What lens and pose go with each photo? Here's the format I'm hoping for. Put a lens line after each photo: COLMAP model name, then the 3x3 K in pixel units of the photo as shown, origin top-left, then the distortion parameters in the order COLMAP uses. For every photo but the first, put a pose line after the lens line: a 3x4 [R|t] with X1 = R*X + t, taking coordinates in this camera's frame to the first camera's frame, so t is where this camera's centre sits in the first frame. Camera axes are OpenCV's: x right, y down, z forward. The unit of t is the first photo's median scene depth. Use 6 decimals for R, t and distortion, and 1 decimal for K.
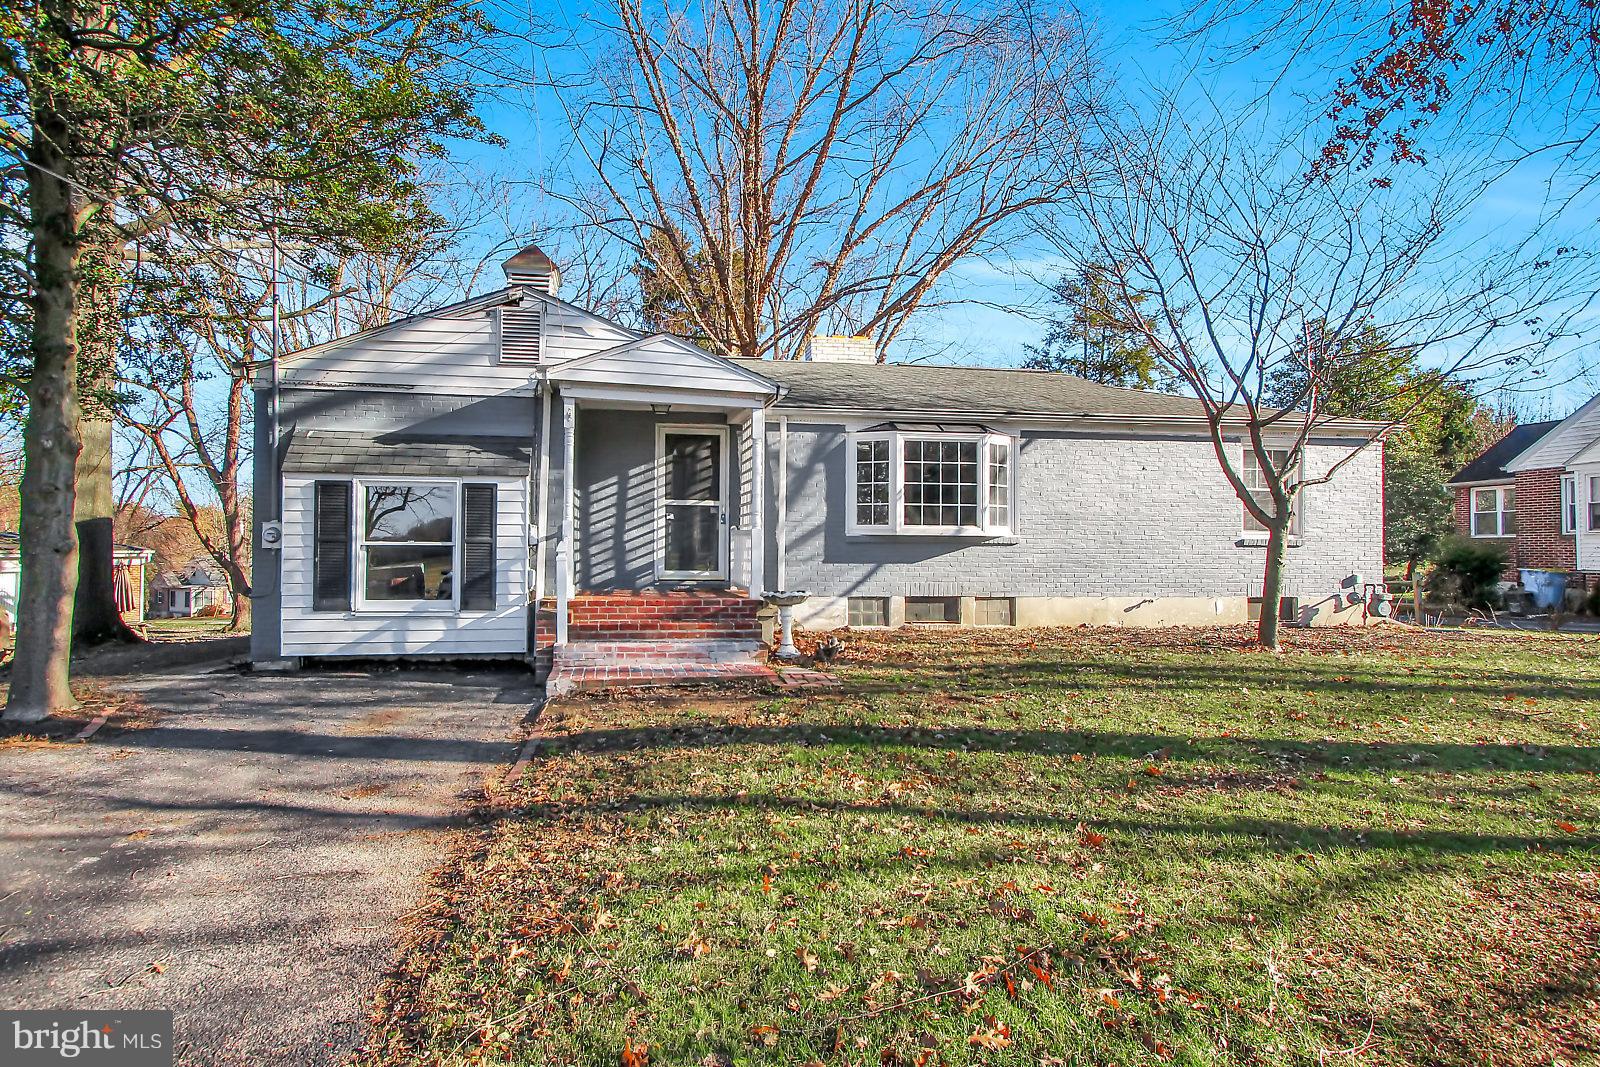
lens RADIAL K [[731.3, 0, 799.5], [0, 731.3, 522.6], [0, 0, 1]] dist [0.005122, 0.000828]
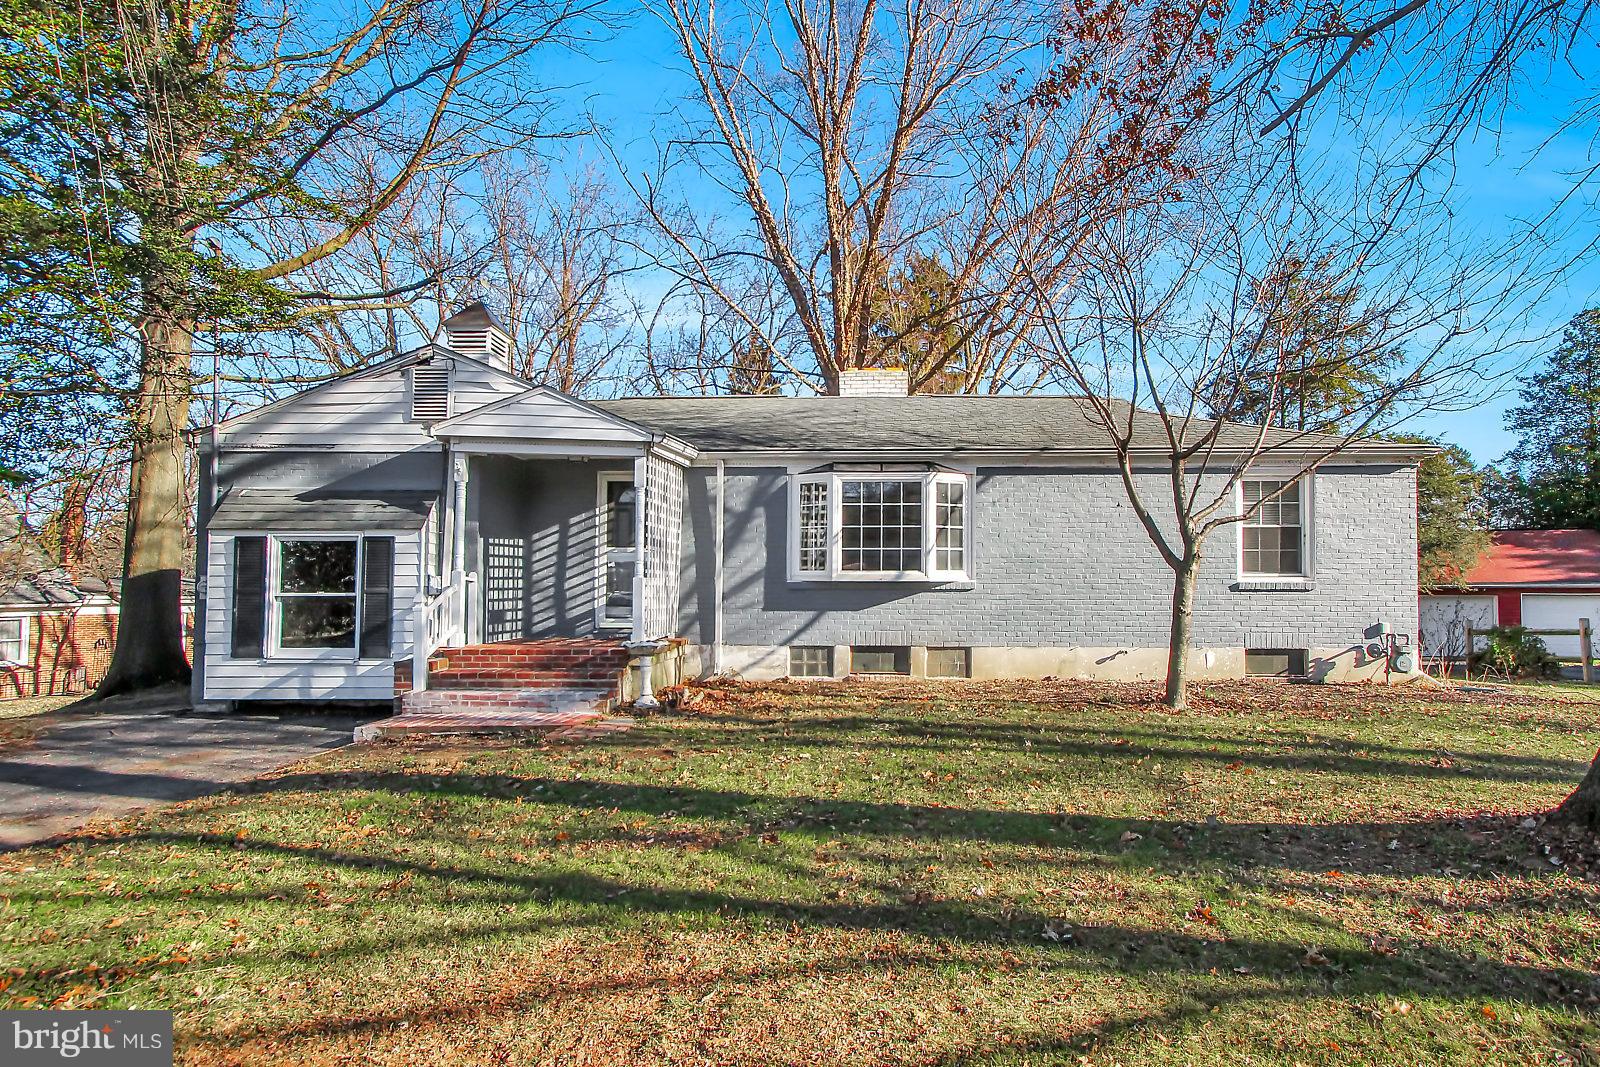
lens RADIAL K [[777.6, 0, 800.7], [0, 777.6, 545.4], [0, 0, 1]] dist [0.012471, -0.000472]
pose [[0.988483, -0.014337, -0.150648, 0.268363], [0.010810, 0.999648, -0.024210, -0.005841], [0.150942, 0.022303, 0.988291, -0.009964]]
